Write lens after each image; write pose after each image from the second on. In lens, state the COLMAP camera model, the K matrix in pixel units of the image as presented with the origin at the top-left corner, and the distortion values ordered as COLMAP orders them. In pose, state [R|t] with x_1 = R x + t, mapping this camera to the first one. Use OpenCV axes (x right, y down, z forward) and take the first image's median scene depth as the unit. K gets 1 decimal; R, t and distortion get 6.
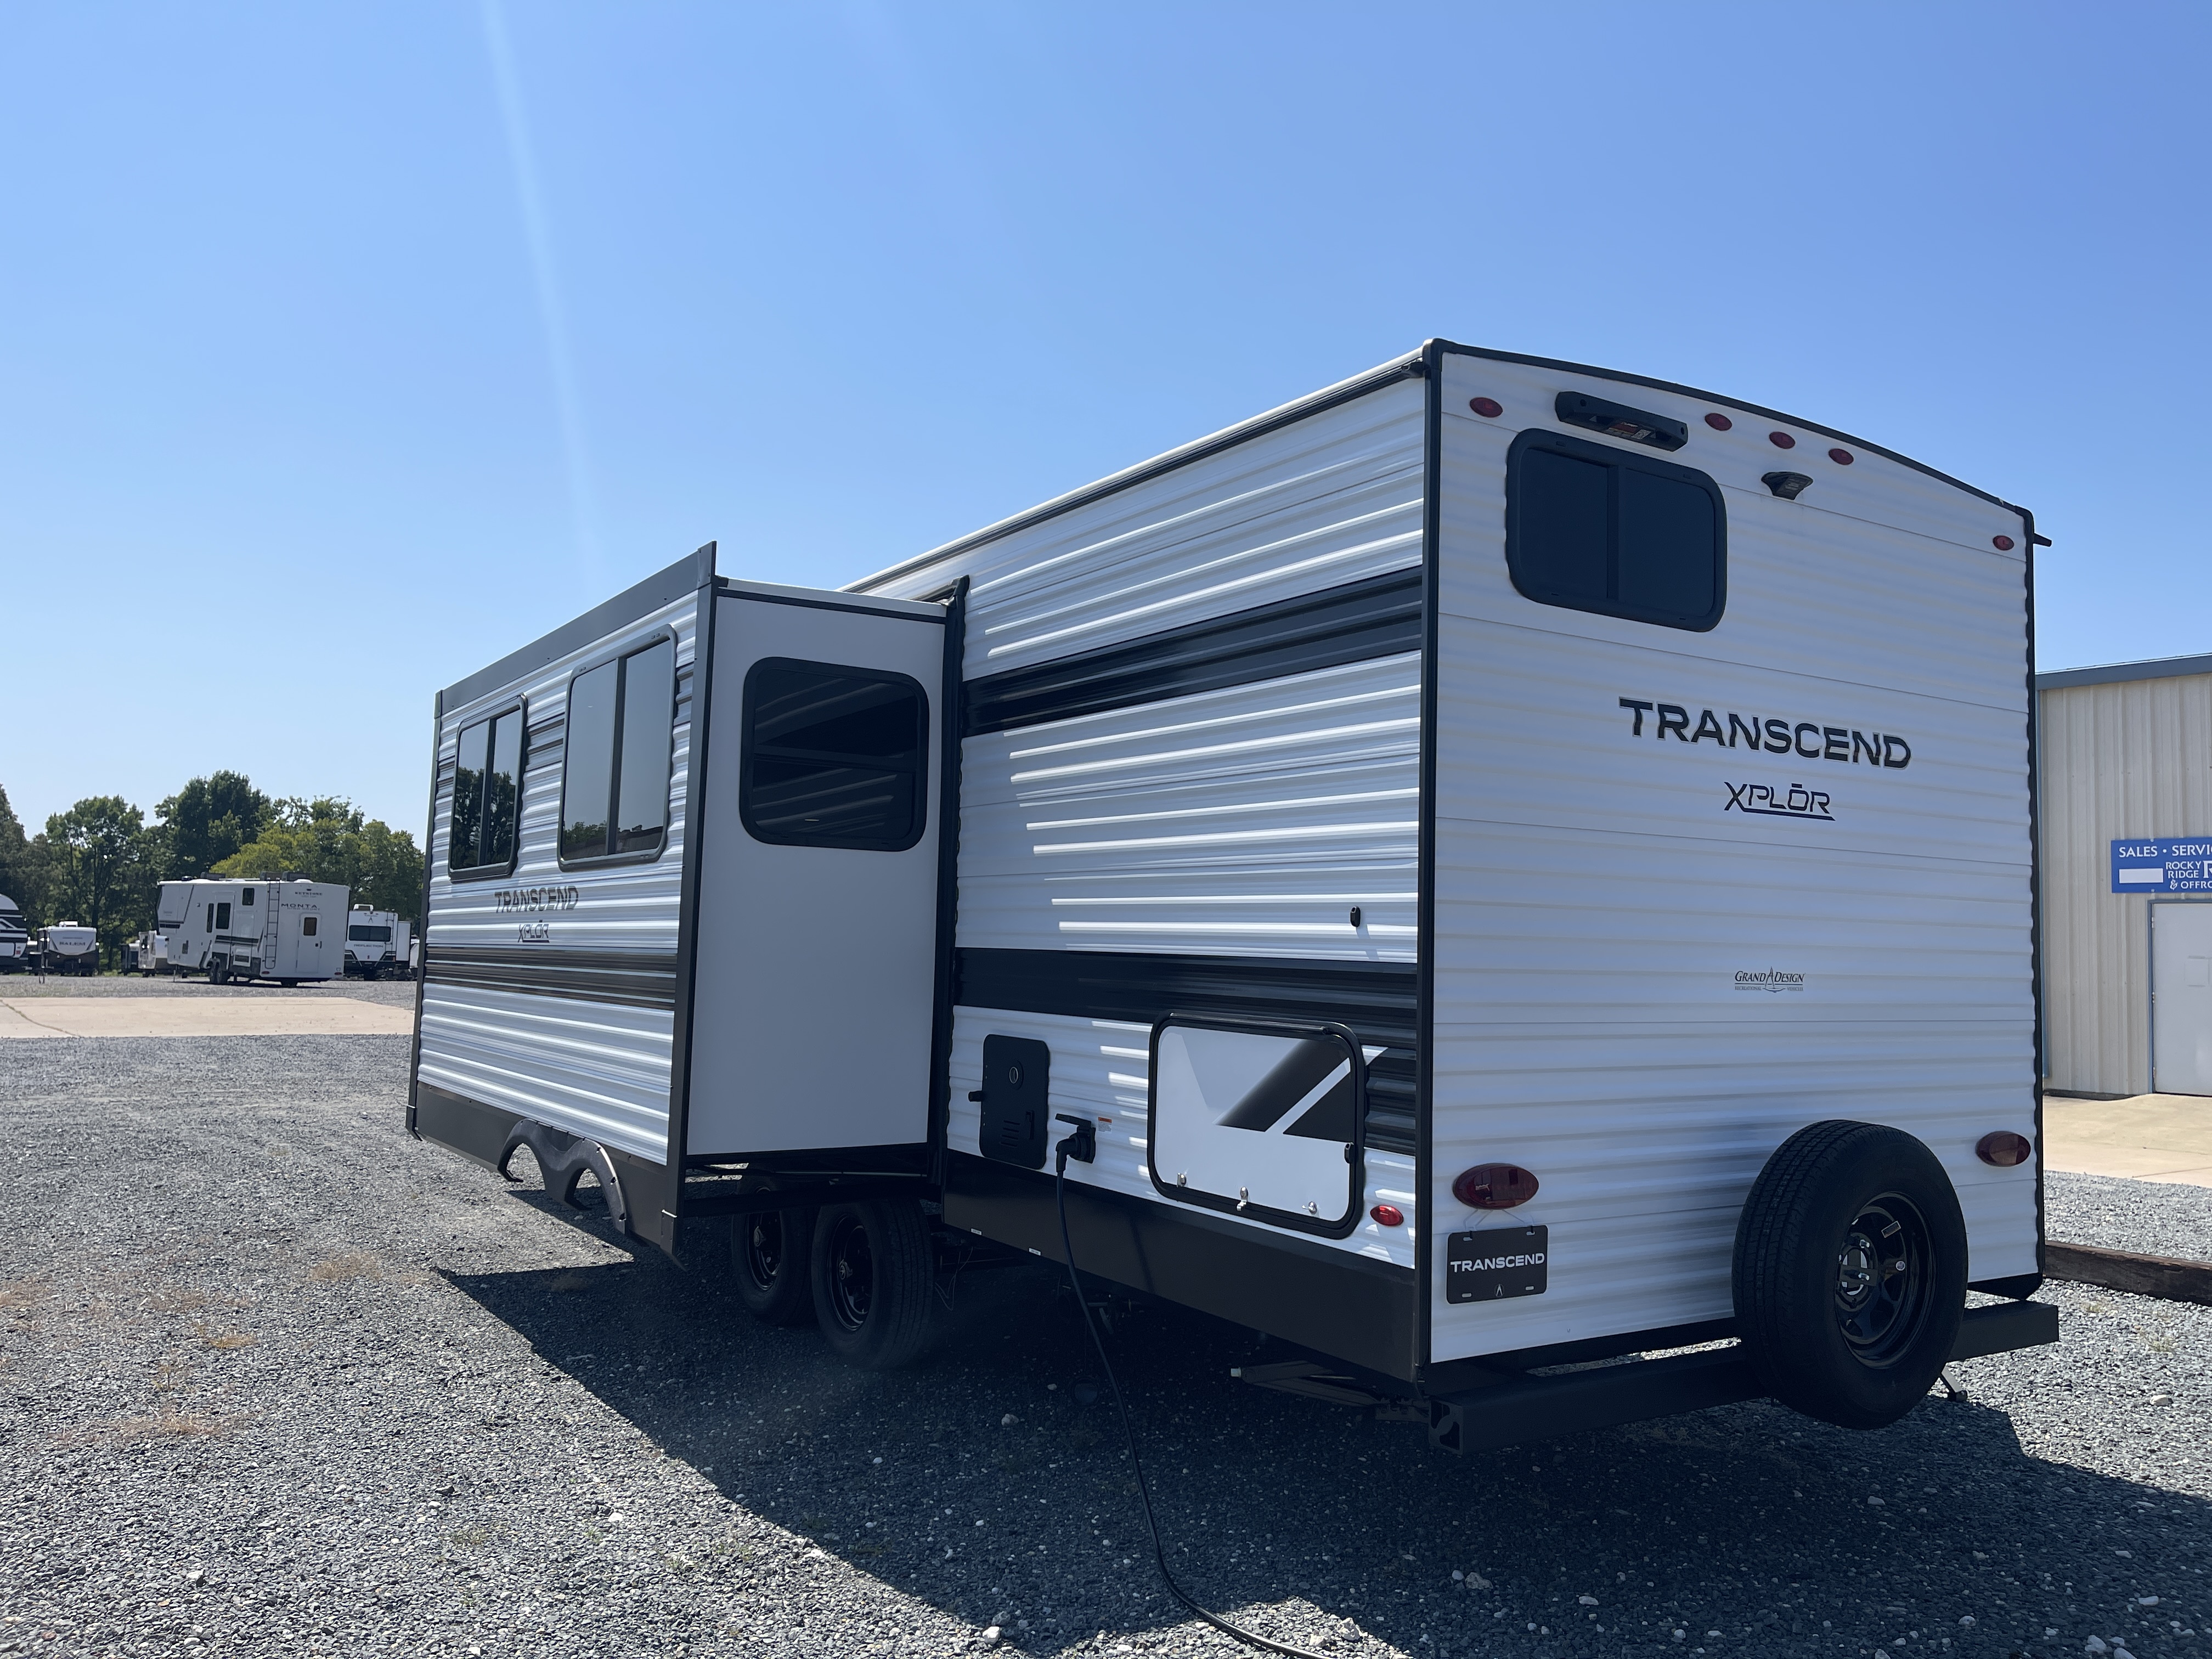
lens RADIAL K [[1662.7, 0, 1106.0], [0, 1662.7, 829.5], [0, 0, 1]] dist [0.046932, 0.002455]
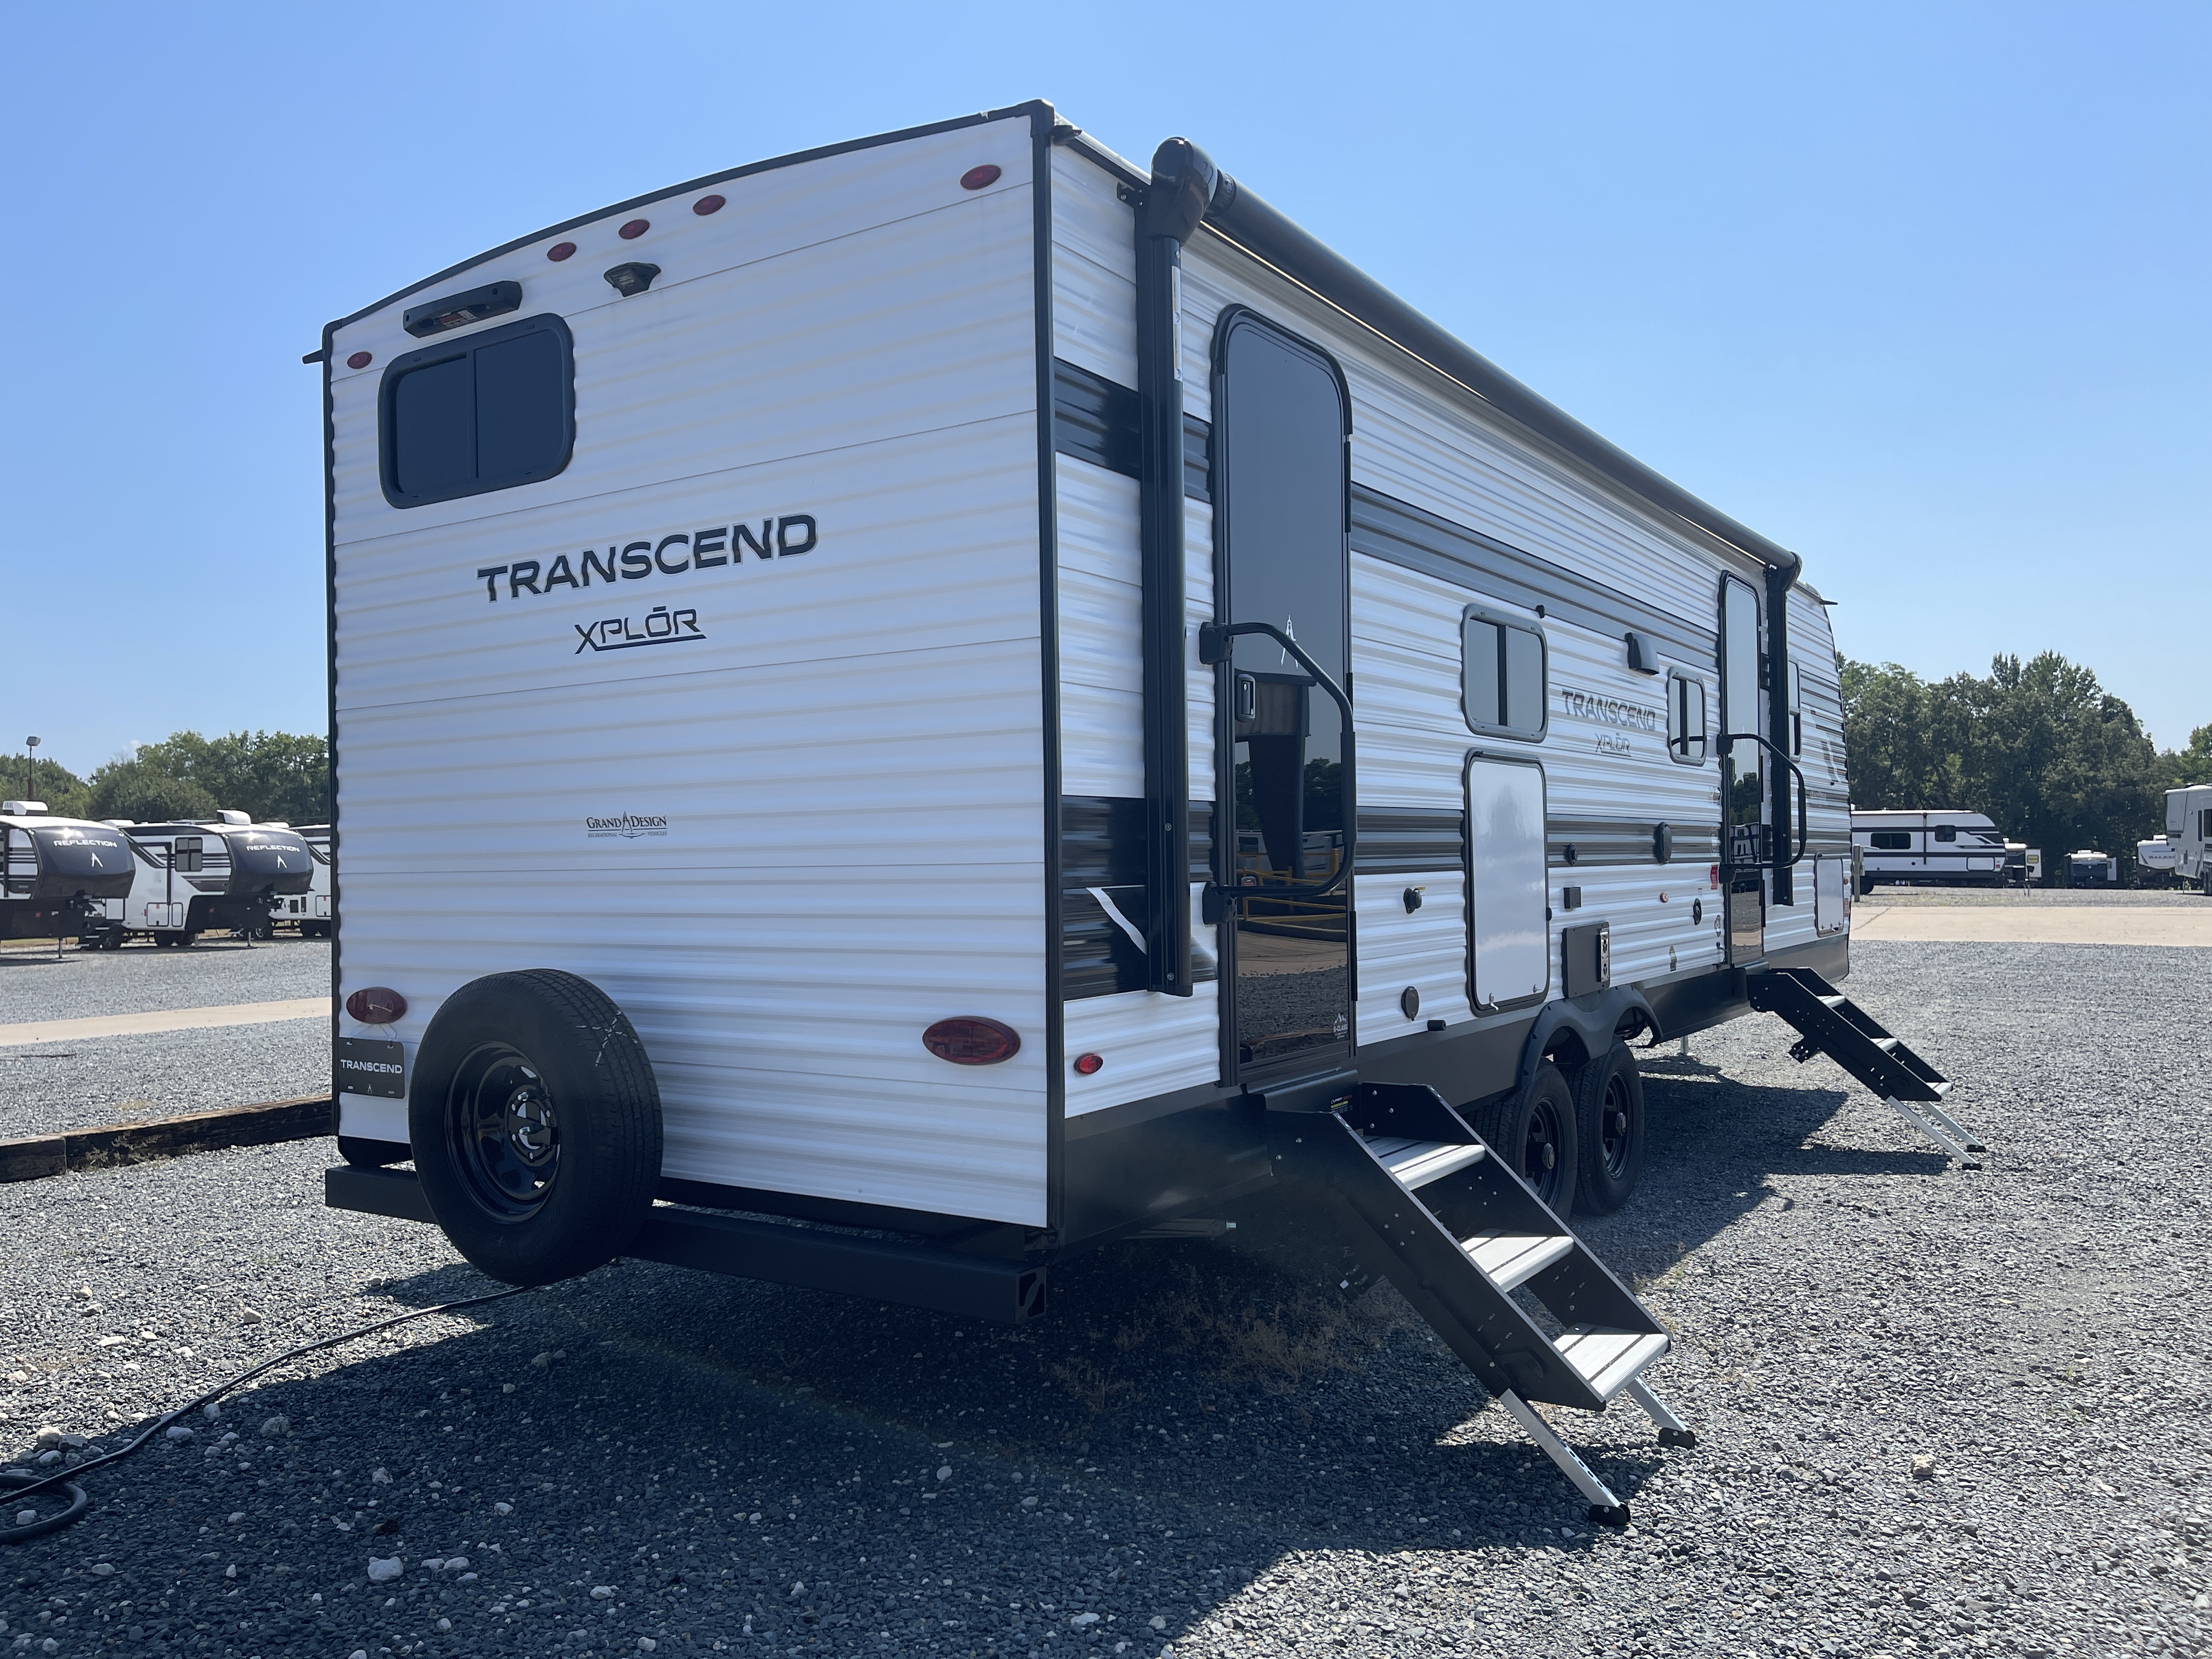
lens RADIAL K [[1662.7, 0, 1106.0], [0, 1662.7, 829.5], [0, 0, 1]] dist [0.046932, 0.002455]
pose [[0.393134, -0.043966, -0.918429, 1.358982], [0.088968, 0.995988, -0.009596, 0.125093], [0.915167, -0.077938, 0.395469, 0.875663]]
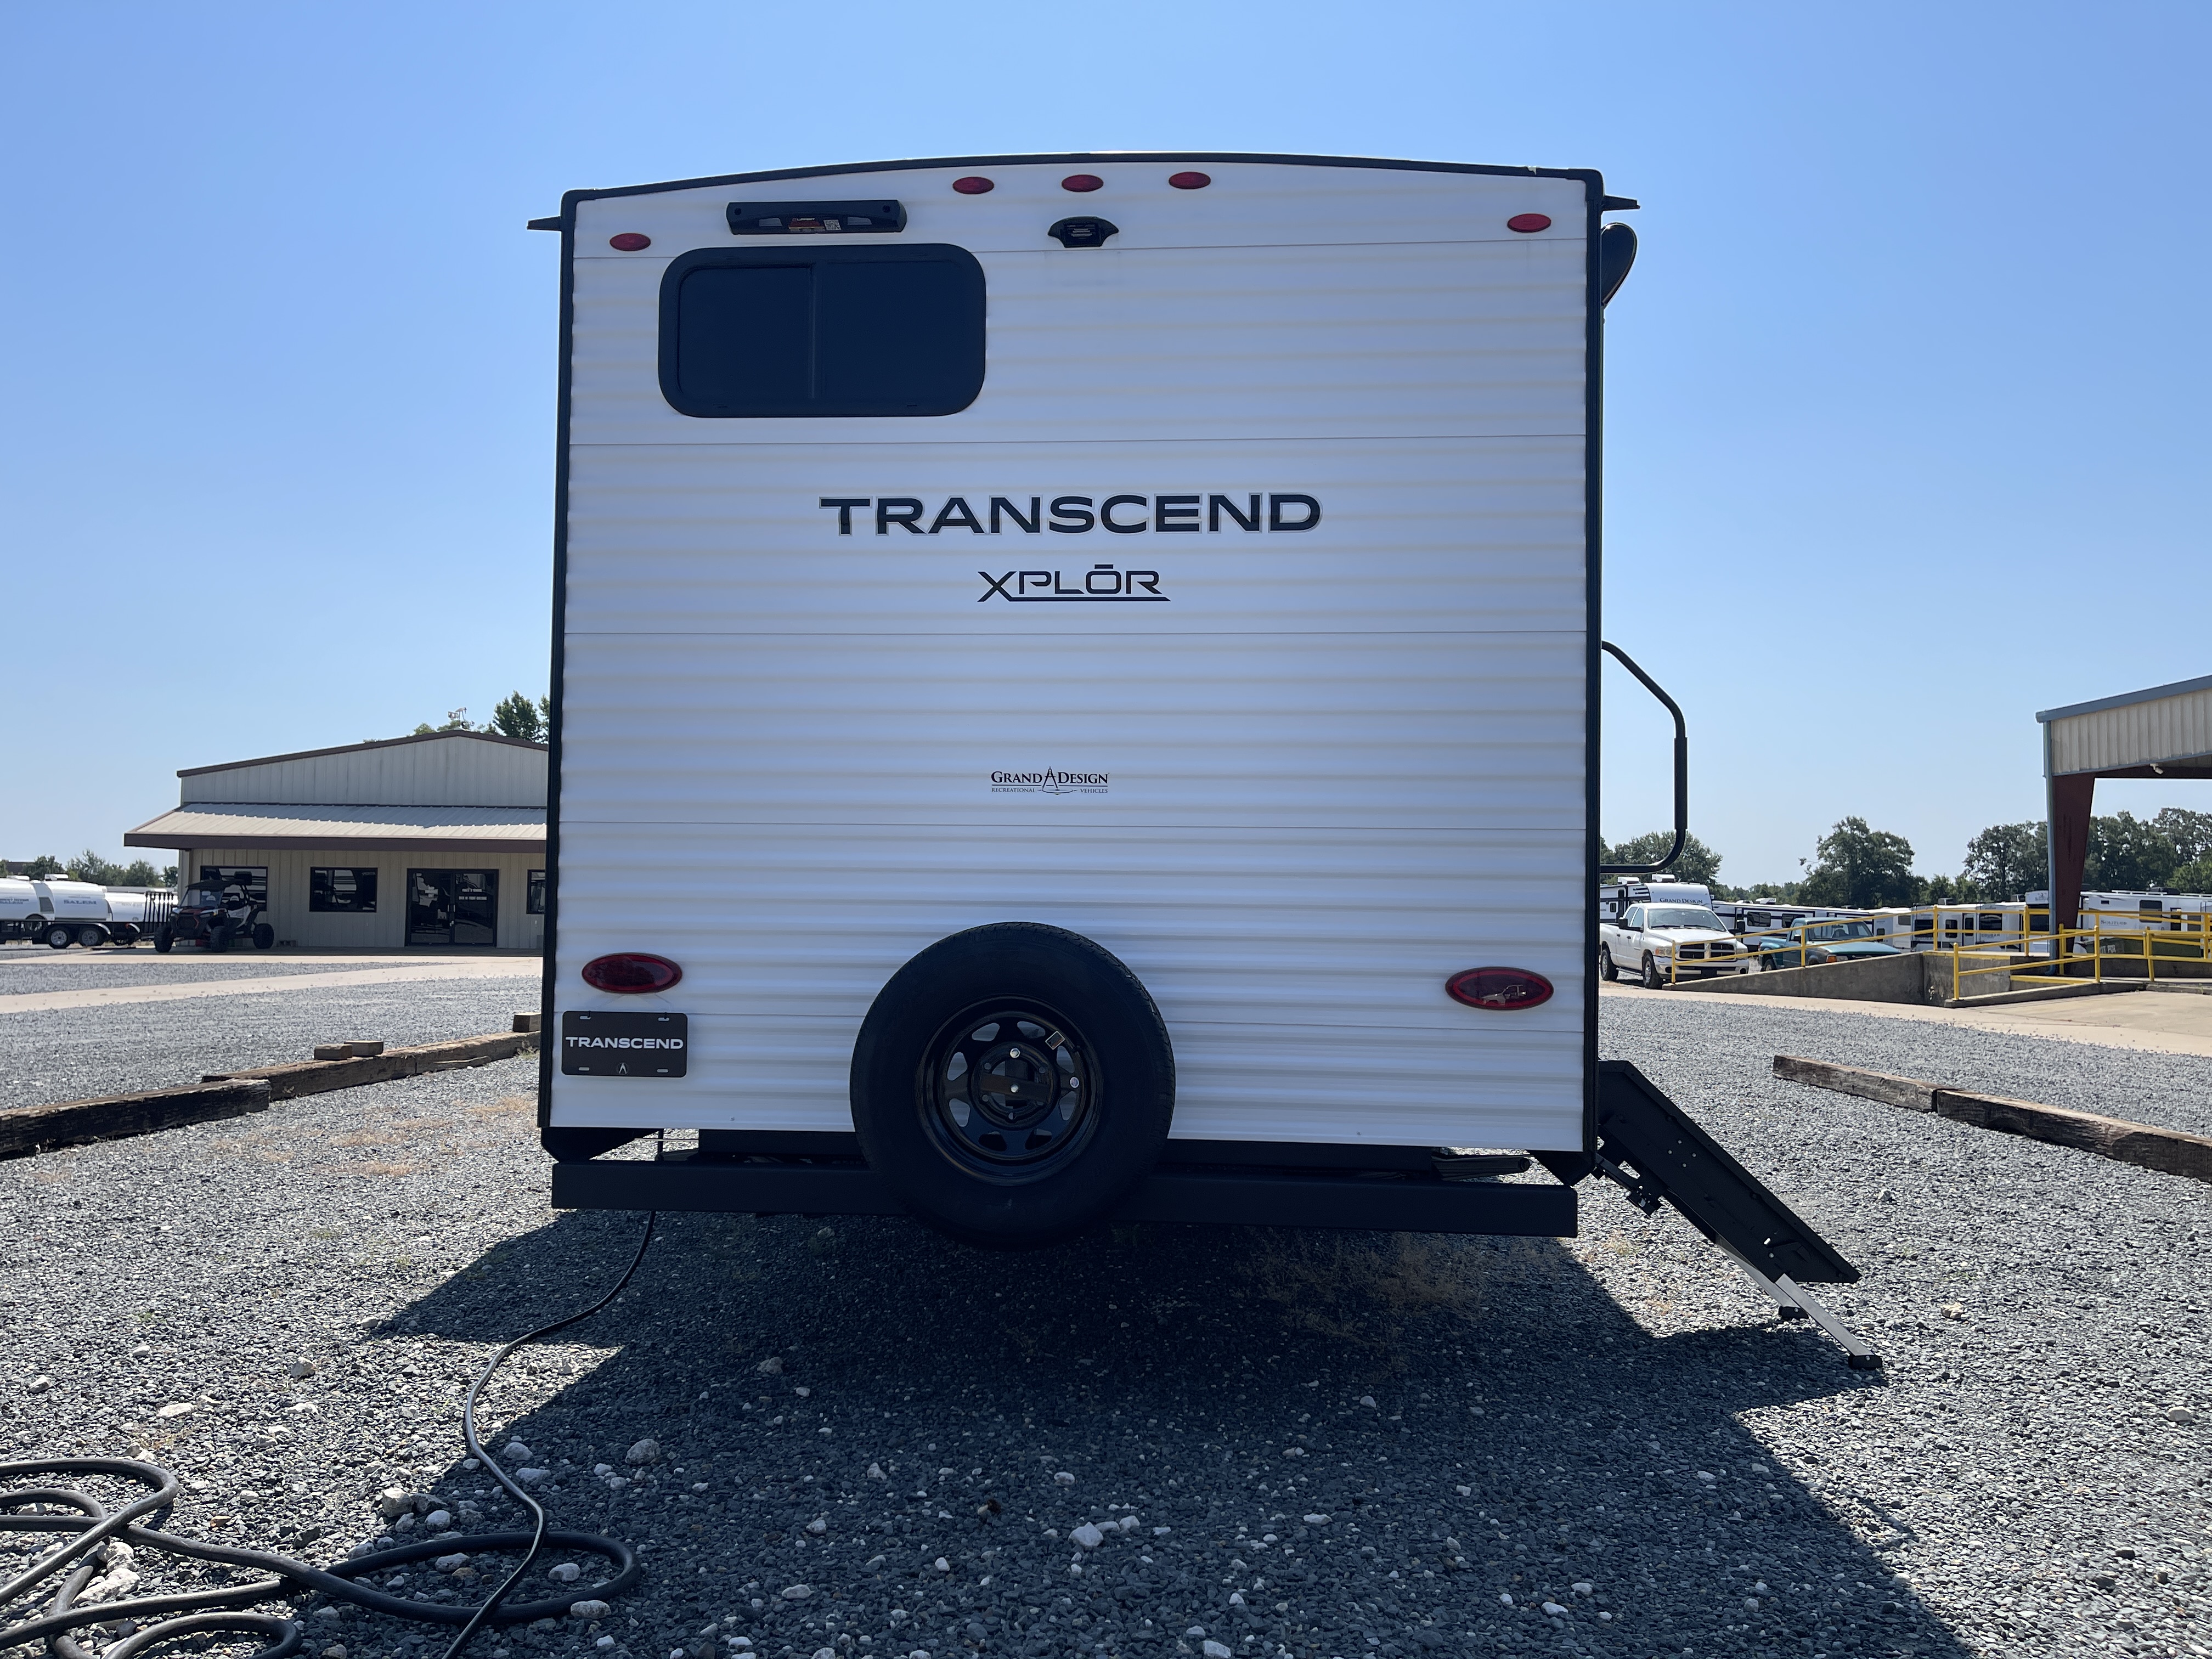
lens RADIAL K [[1665.2, 0, 1115.4], [0, 1665.2, 822.7], [0, 0, 1]] dist [0.081255, -0.094532]
pose [[0.789552, -0.040423, -0.612351, 0.983405], [0.048504, 0.998817, -0.003396, 0.117570], [0.611764, -0.027020, 0.790579, 0.298182]]
